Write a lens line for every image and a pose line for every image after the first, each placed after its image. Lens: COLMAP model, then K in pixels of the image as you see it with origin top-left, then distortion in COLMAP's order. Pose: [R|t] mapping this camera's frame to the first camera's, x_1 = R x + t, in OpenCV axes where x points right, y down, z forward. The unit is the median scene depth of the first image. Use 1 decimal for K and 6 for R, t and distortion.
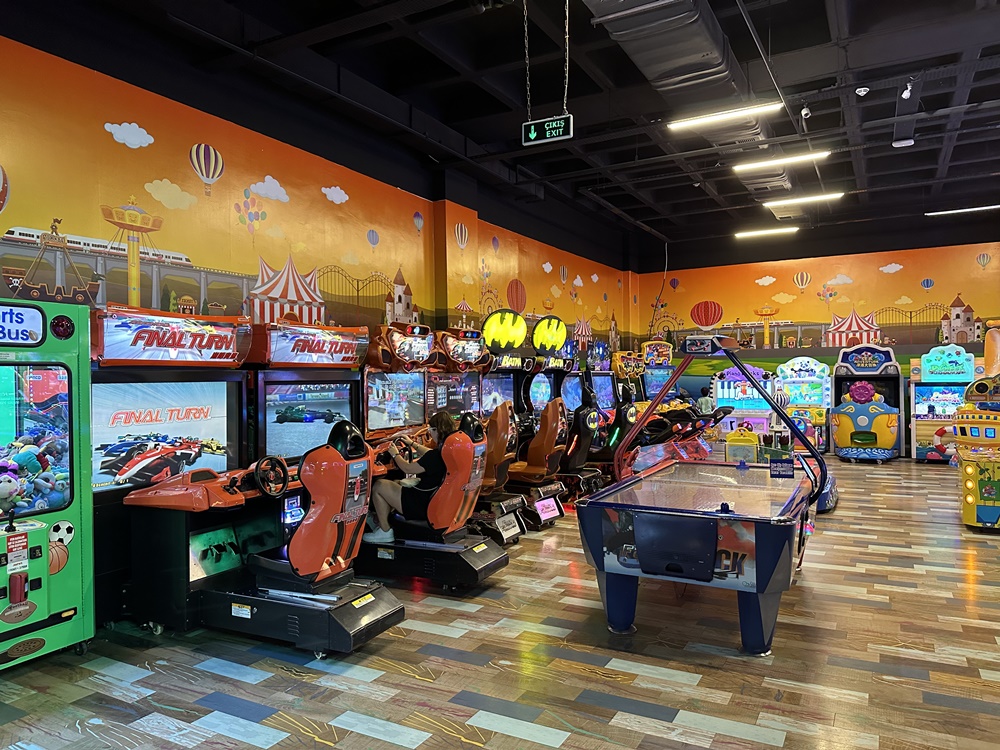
lens RADIAL K [[700.3, 0, 501.5], [0, 700.3, 374.3], [0, 0, 1]] dist [0.065769, -0.069336]
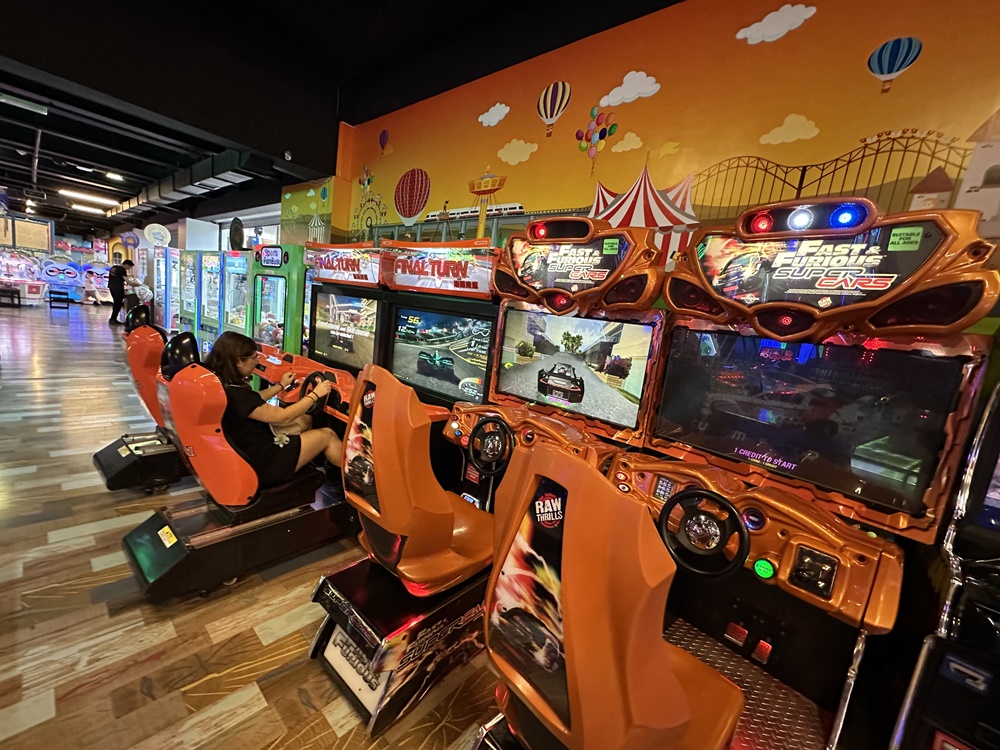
lens RADIAL K [[400.2, 0, 501.1], [0, 400.2, 374.4], [0, 0, 1]] dist [-0.003099, 0.000938]
pose [[-0.212634, 0.128499, -0.968646, 0.216817], [-0.125457, 0.979520, 0.157482, 0.000447], [0.969045, 0.155010, -0.192158, 1.187268]]
